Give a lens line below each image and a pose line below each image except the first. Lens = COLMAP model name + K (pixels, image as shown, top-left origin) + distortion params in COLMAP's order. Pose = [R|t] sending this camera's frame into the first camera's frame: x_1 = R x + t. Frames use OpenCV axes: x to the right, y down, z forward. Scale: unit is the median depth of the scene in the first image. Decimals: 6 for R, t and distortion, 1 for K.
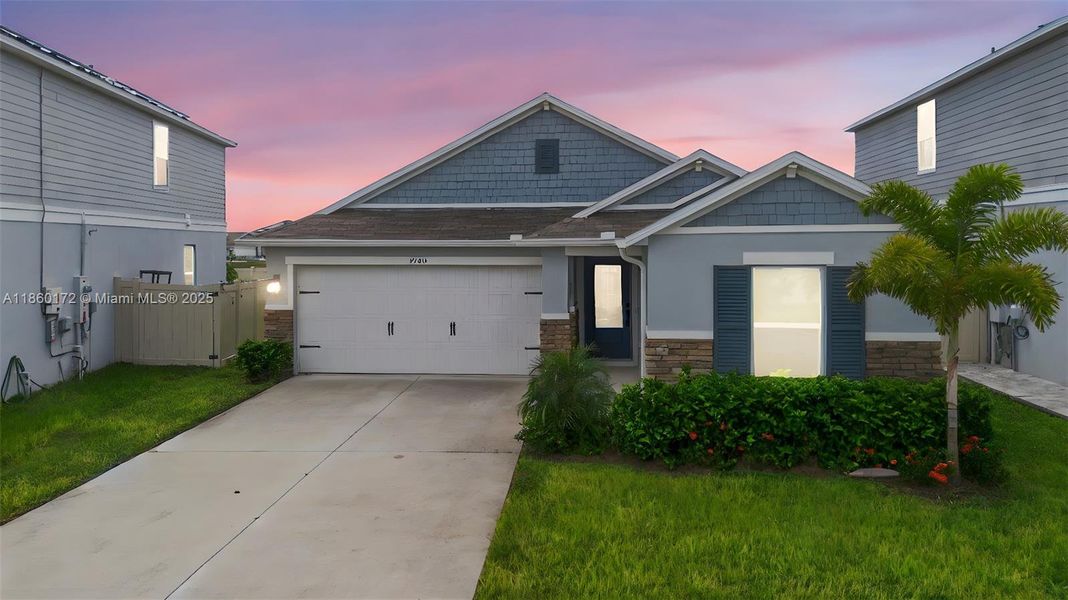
lens RADIAL K [[768.9, 0, 534.0], [0, 768.9, 300.0], [0, 0, 1]] dist [0.004016, 0.000196]
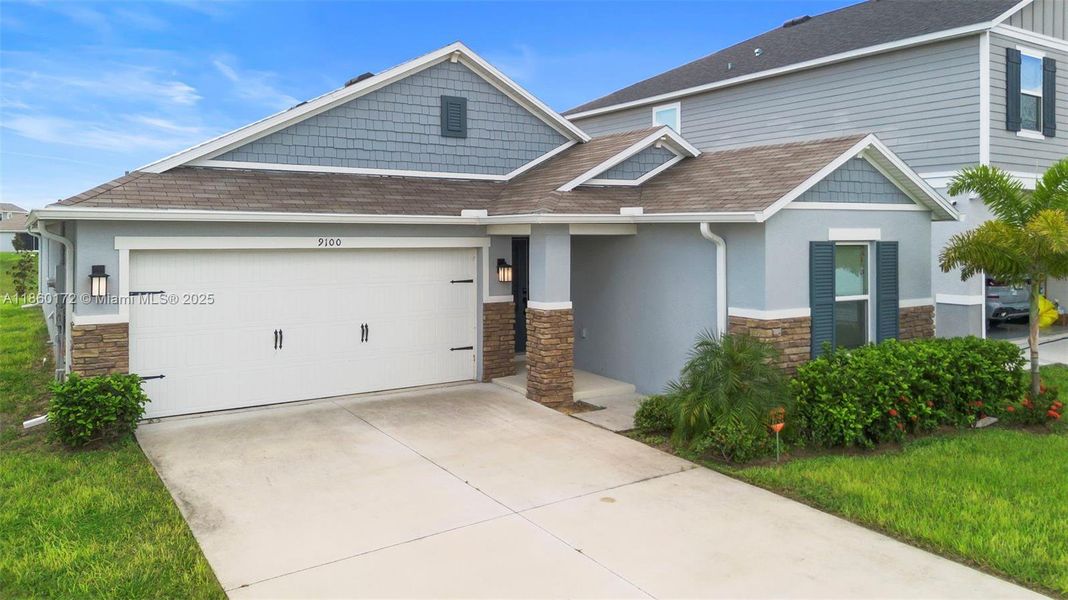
lens RADIAL K [[743.7, 0, 534.0], [0, 743.7, 300.0], [0, 0, 1]] dist [-0.000159, 0.000030]
pose [[0.773331, -0.050709, 0.631971, -0.447682], [0.043118, 0.998695, 0.027373, -0.007851], [-0.632534, 0.006081, 0.774509, 0.332043]]
